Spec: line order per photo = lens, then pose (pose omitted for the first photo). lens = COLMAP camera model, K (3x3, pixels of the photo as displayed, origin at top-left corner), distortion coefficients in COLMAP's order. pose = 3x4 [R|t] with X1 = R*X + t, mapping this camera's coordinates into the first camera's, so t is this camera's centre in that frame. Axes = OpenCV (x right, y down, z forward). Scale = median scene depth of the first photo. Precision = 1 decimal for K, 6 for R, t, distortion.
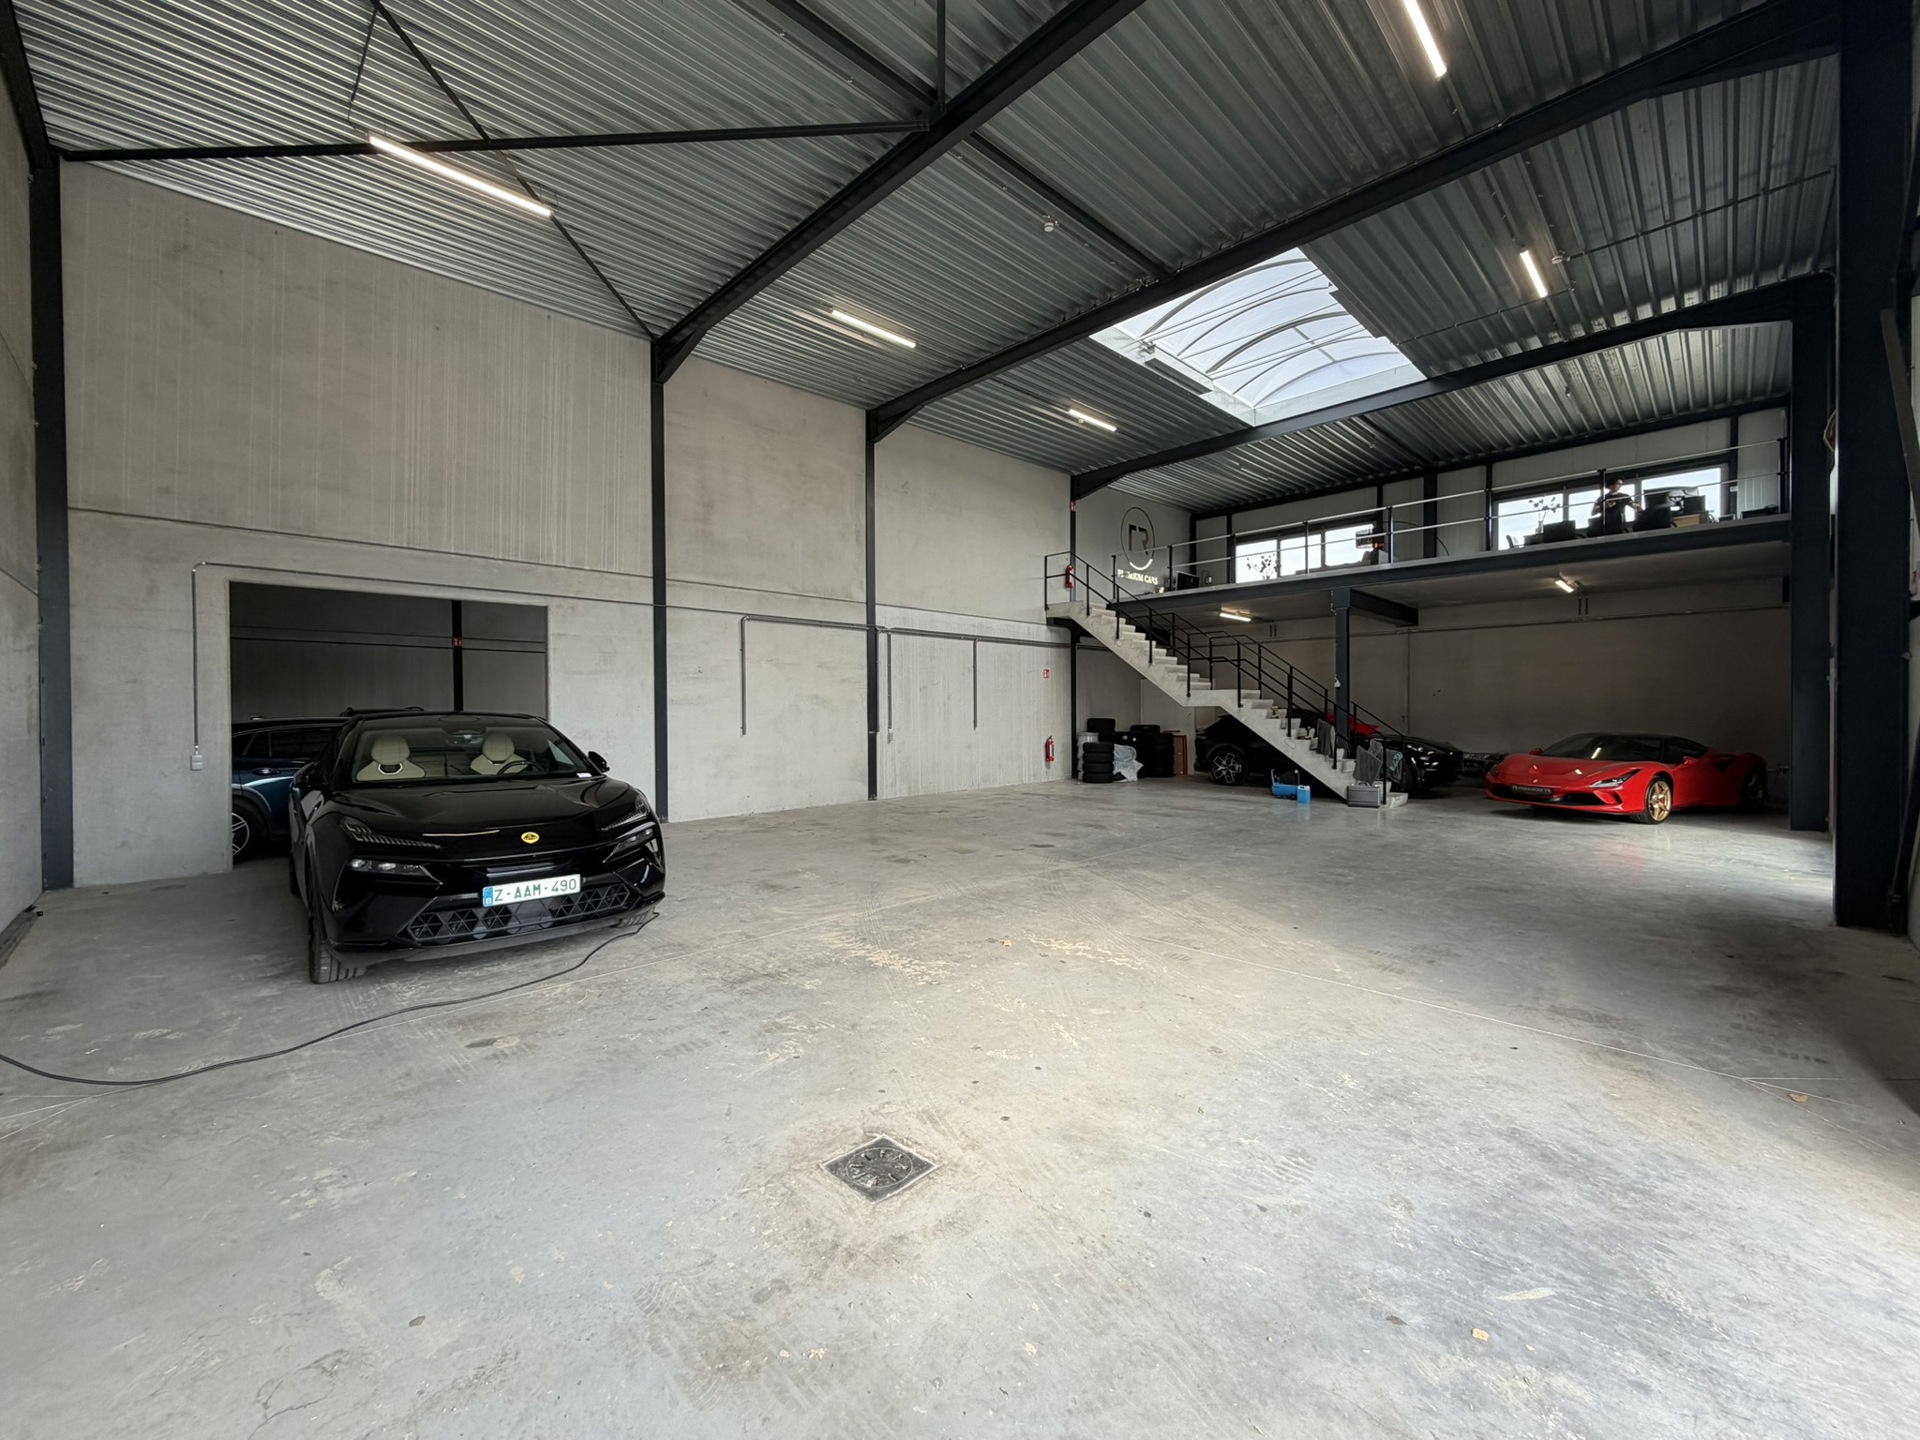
lens RADIAL K [[766.7, 0, 960.0], [0, 766.7, 720.0], [0, 0, 1]] dist [-0.001822, -0.000415]
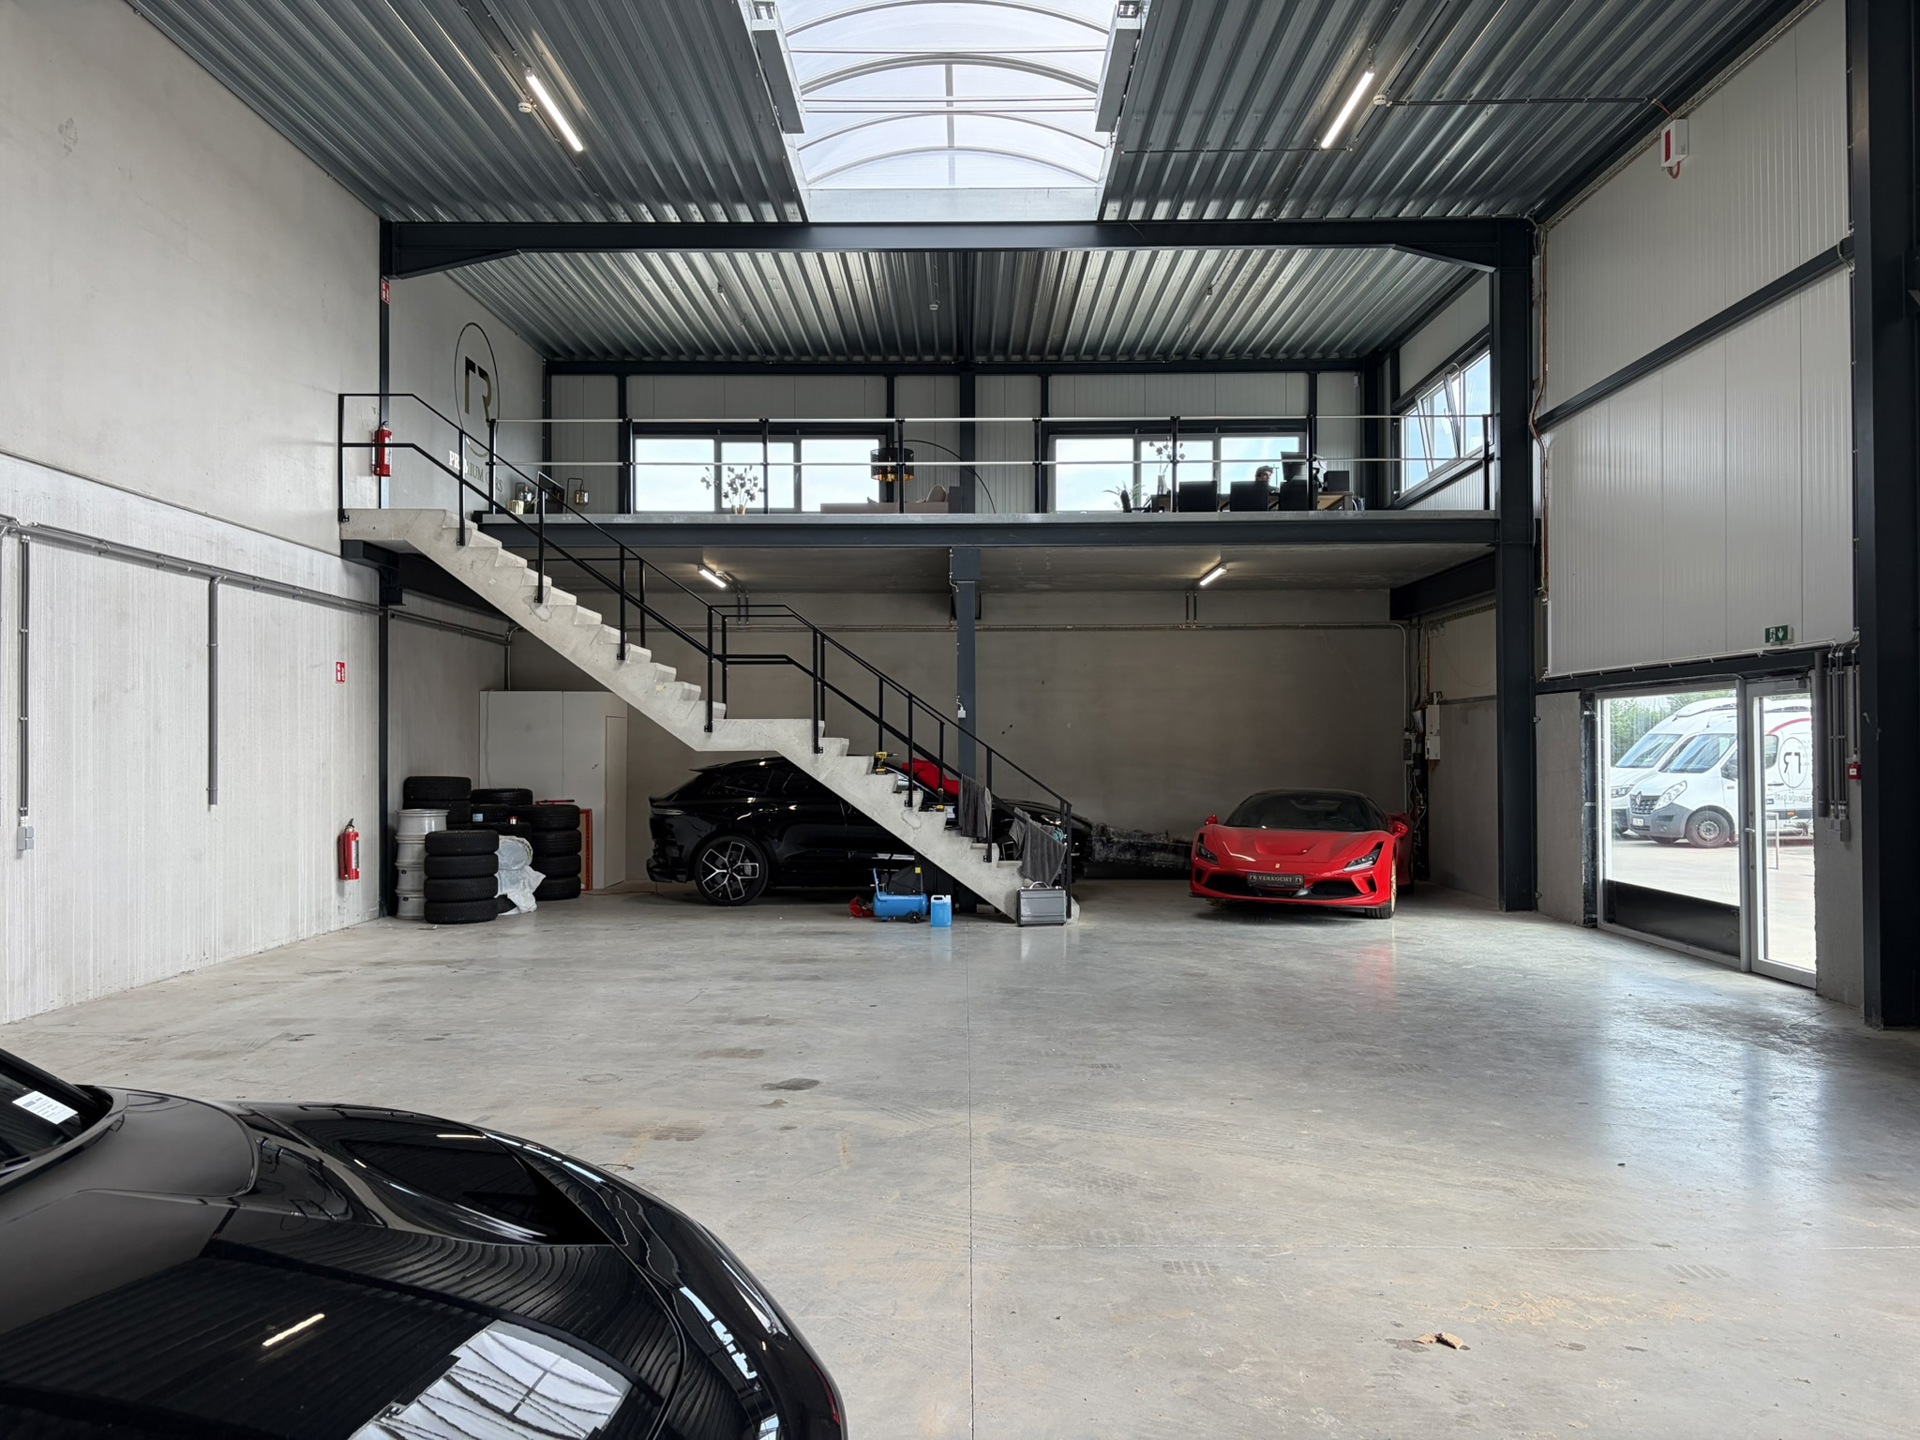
lens RADIAL K [[1433.7, 0, 960.0], [0, 1433.7, 720.0], [0, 0, 1]] dist [0.145672, -0.225561]
pose [[0.712520, 0.017576, 0.701431, -0.219872], [0.008918, 0.999379, -0.034100, -0.004036], [-0.701595, 0.030552, 0.711921, 0.203727]]
